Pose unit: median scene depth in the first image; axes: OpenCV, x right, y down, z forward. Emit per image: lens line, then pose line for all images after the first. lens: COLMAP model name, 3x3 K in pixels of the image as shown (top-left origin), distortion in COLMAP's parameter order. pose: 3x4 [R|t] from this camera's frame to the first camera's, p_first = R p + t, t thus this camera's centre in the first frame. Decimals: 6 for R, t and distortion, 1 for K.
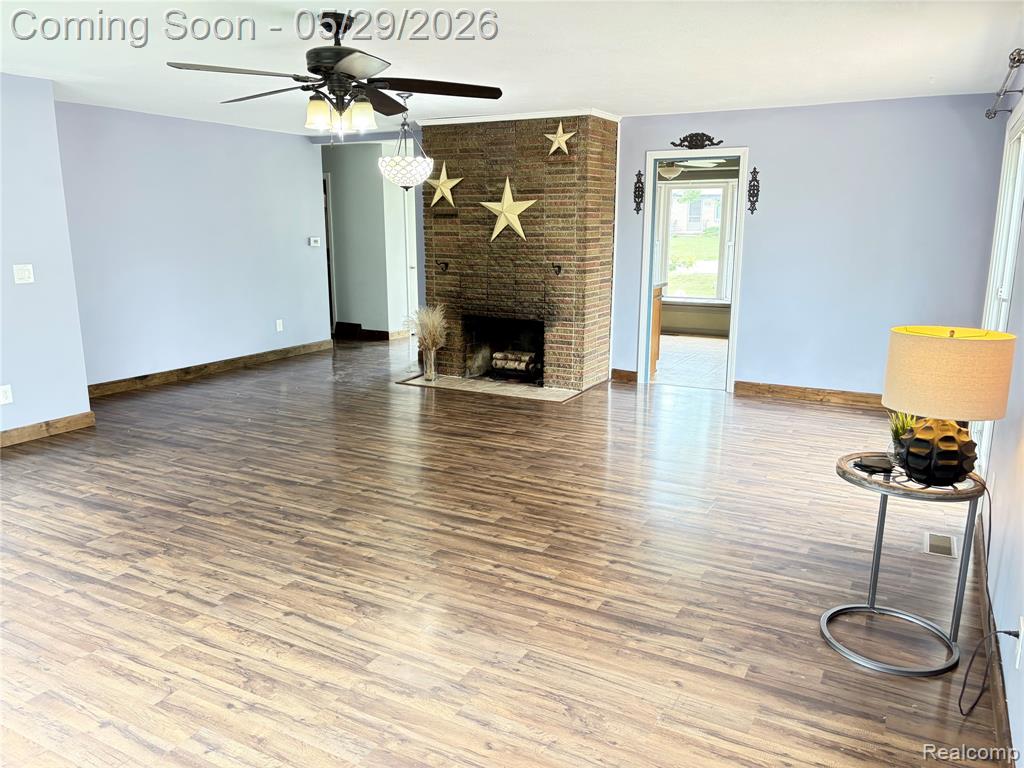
lens RADIAL K [[773.5, 0, 518.8], [0, 773.5, 388.7], [0, 0, 1]] dist [0.055267, -0.060866]
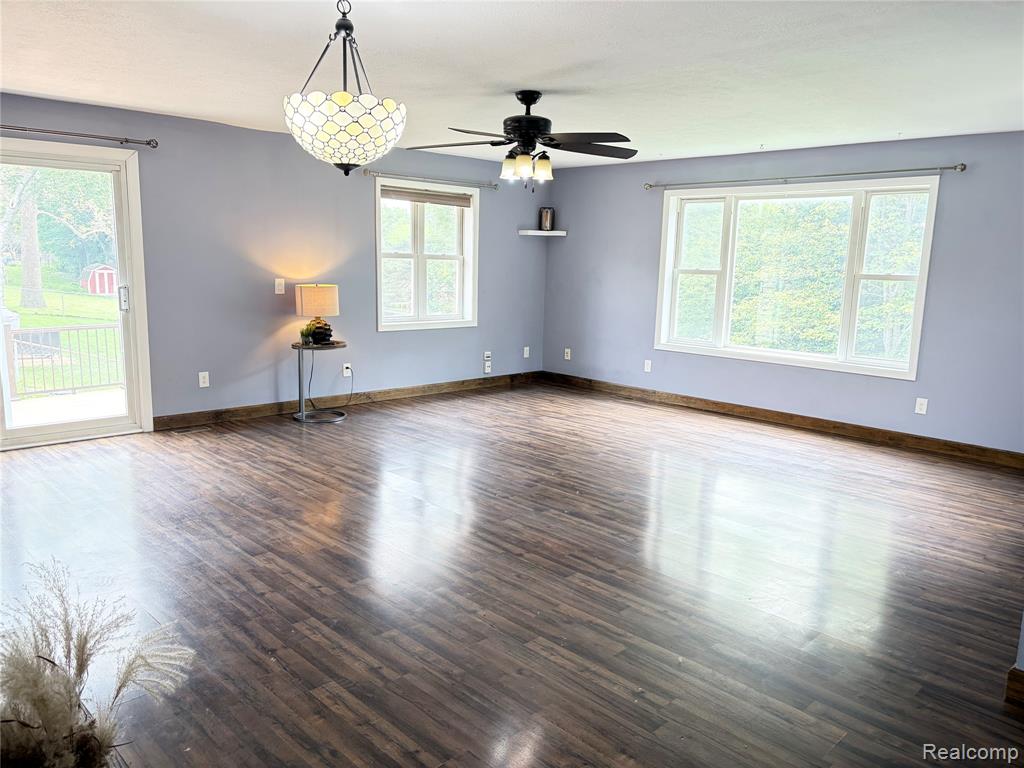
lens RADIAL K [[773.5, 0, 511.0], [0, 773.5, 374.6], [0, 0, 1]] dist [0.055267, -0.060866]
pose [[-0.954289, -0.073953, 0.289590, -0.399020], [0.034832, 0.934786, 0.353501, -0.322497], [-0.296848, 0.347429, -0.889480, 1.500371]]
